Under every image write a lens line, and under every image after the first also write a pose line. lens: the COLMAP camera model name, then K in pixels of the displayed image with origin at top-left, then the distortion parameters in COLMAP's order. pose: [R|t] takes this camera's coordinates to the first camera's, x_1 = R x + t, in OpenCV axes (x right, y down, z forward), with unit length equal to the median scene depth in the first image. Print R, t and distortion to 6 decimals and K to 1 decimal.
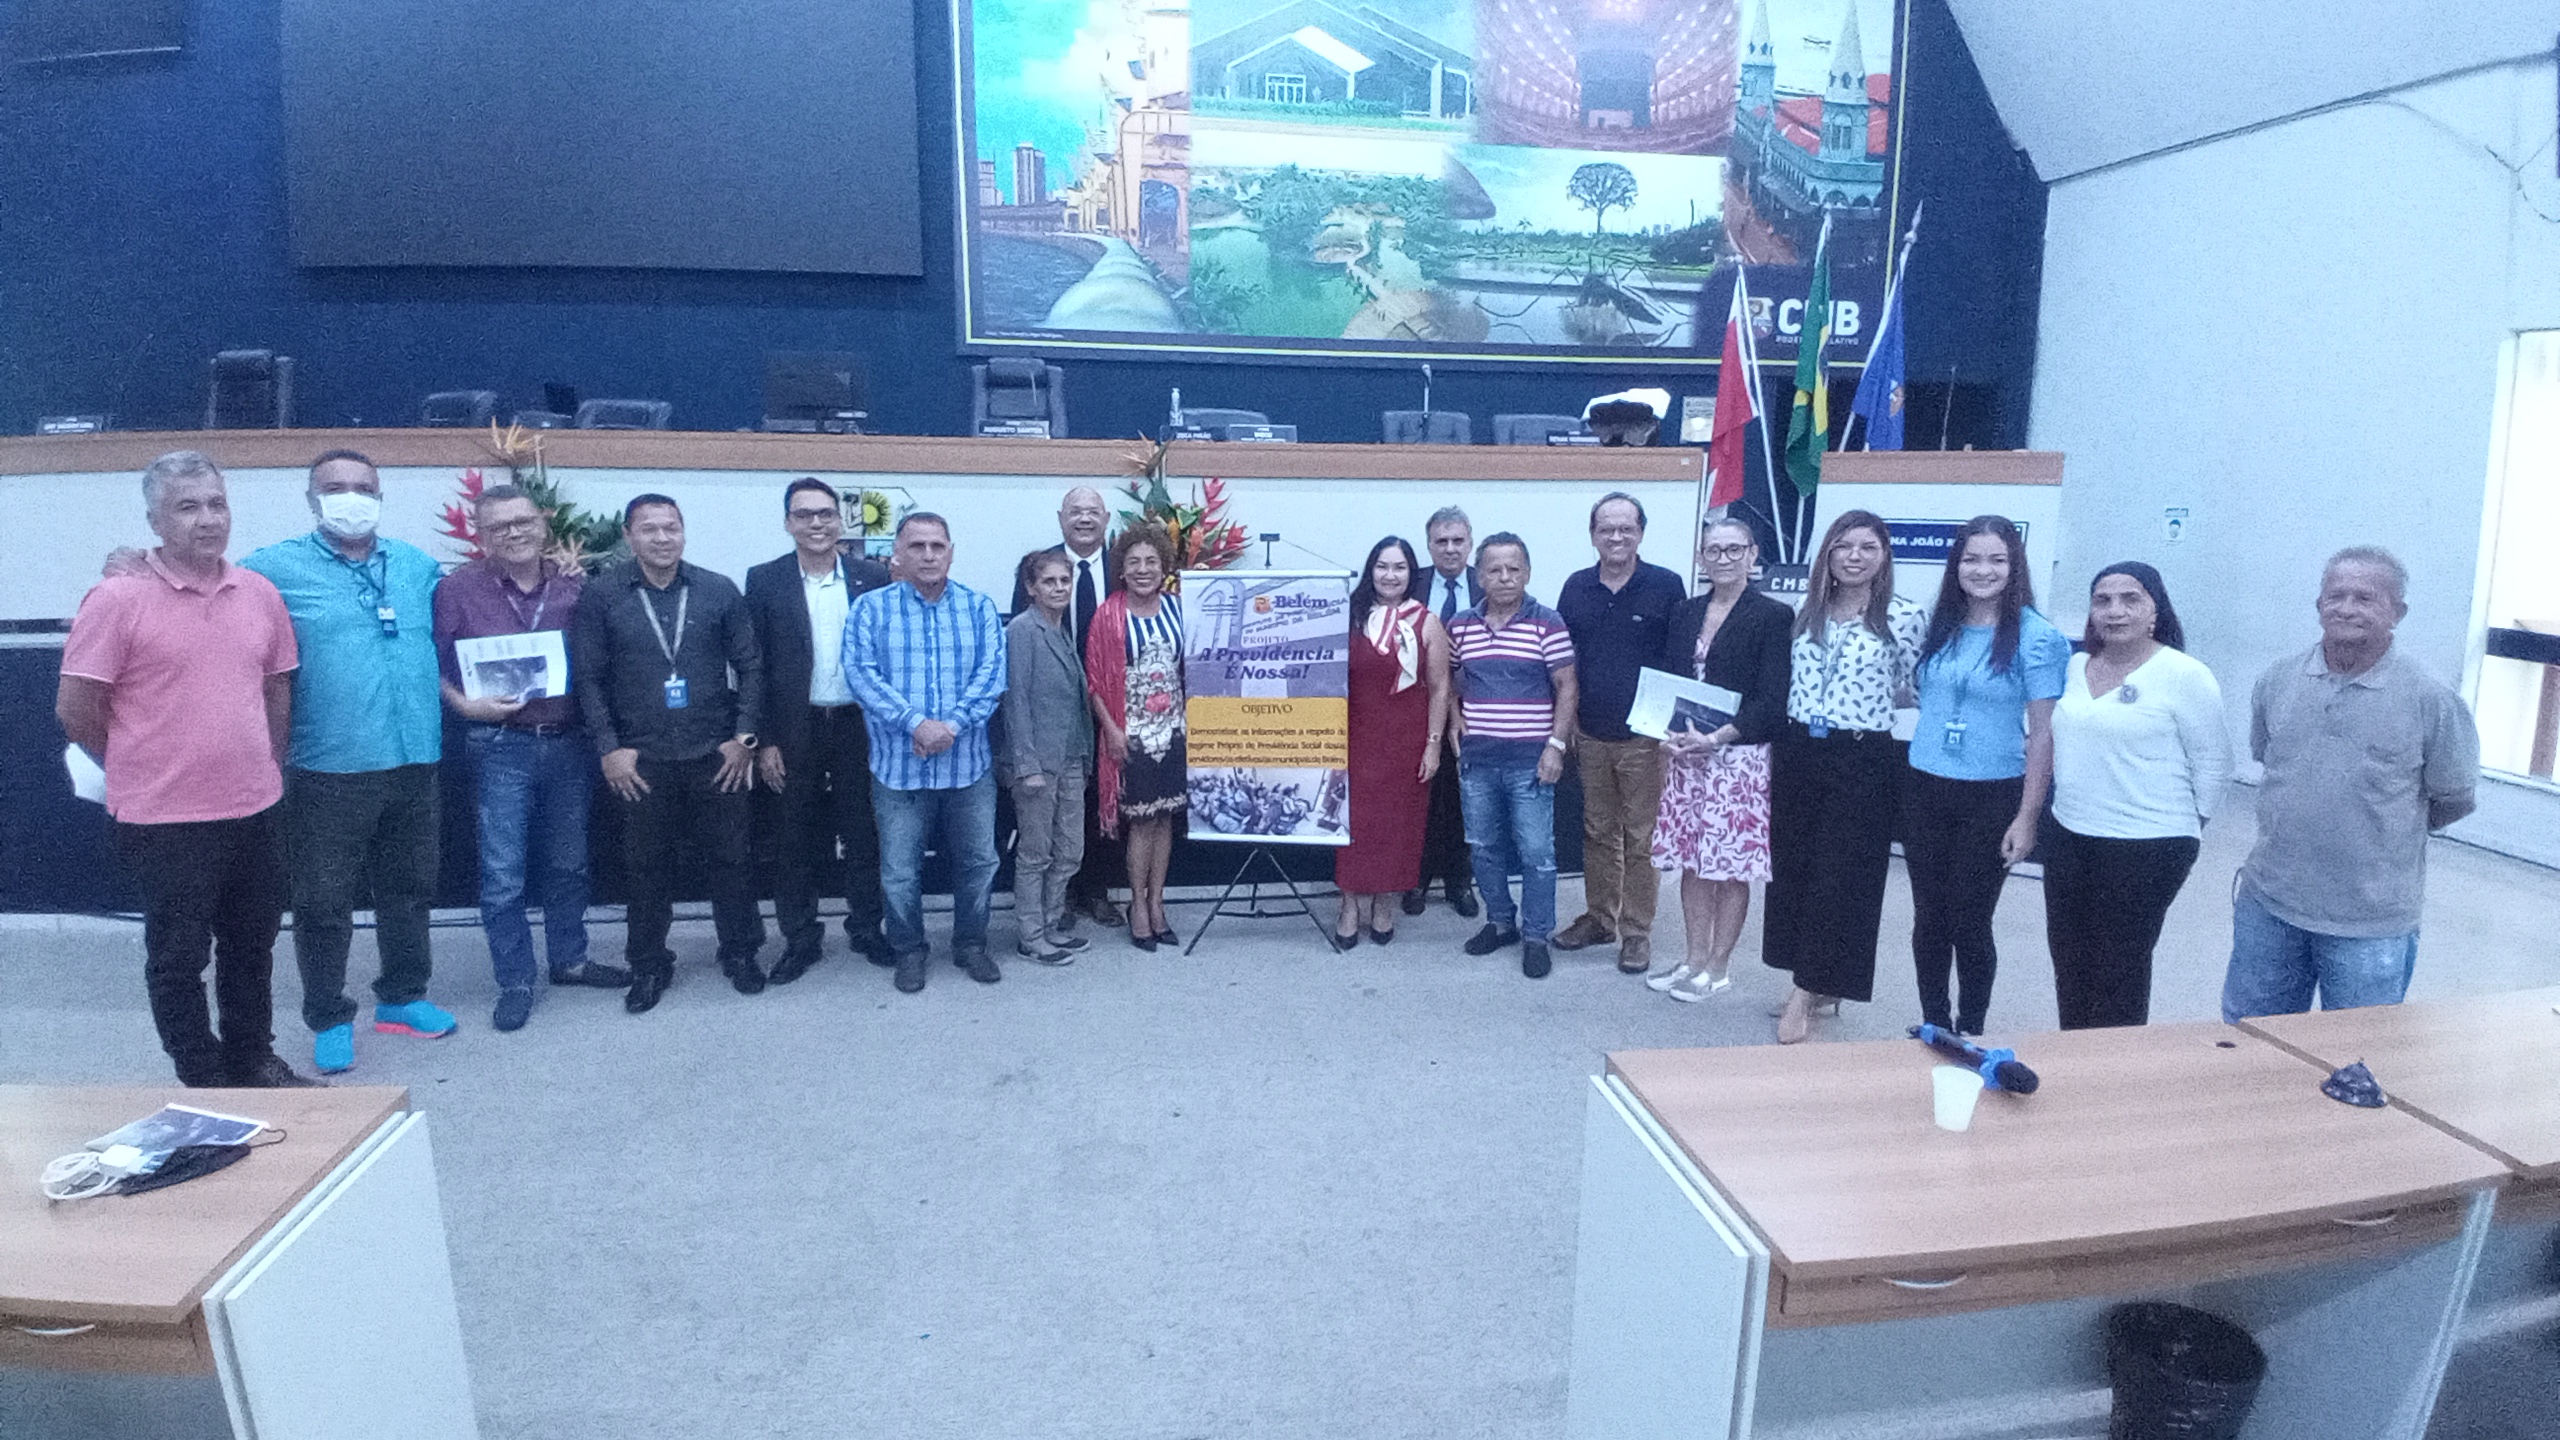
lens RADIAL K [[1417.0, 0, 1284.5], [0, 1417.0, 732.9], [0, 0, 1]] dist [0.023177, -0.004569]
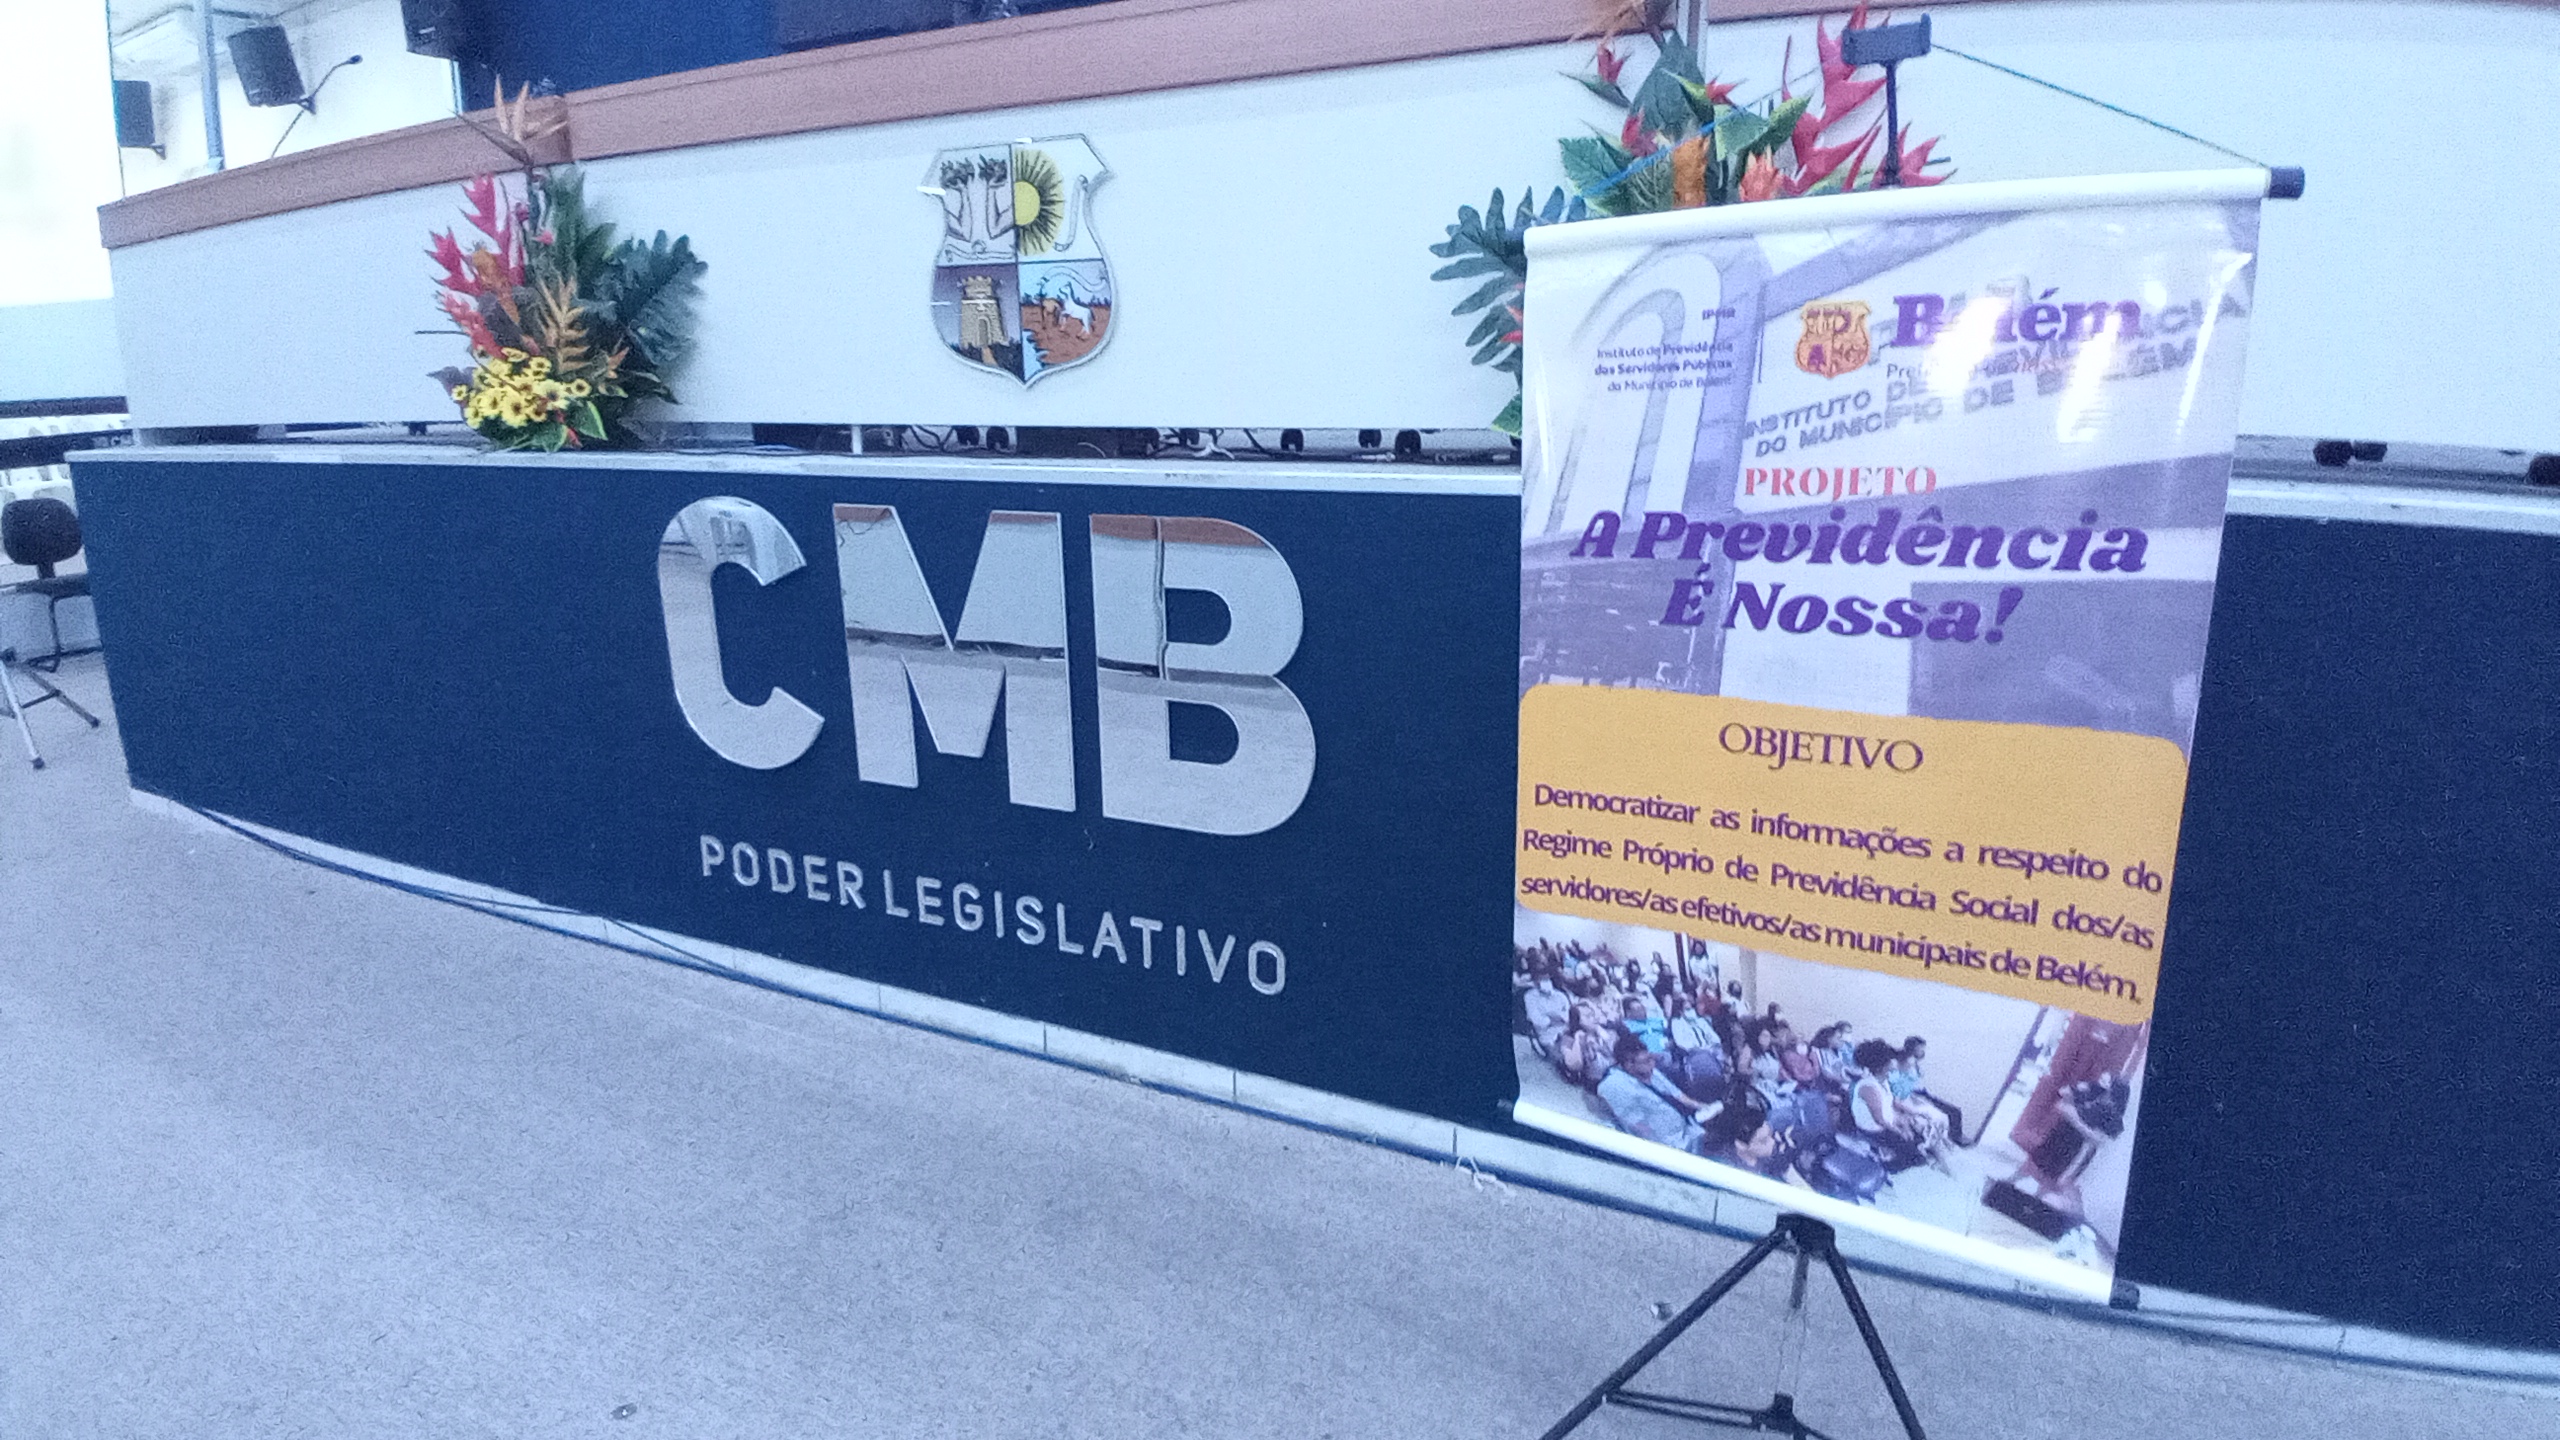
lens RADIAL K [[1417.0, 0, 1221.8], [0, 1417.0, 782.5], [0, 0, 1]] dist [0.023177, -0.004569]
pose [[0.814220, 0.136923, -0.564178, 0.047751], [-0.078635, 0.988845, 0.126502, -0.035287], [0.575206, -0.058637, 0.815904, 0.708139]]
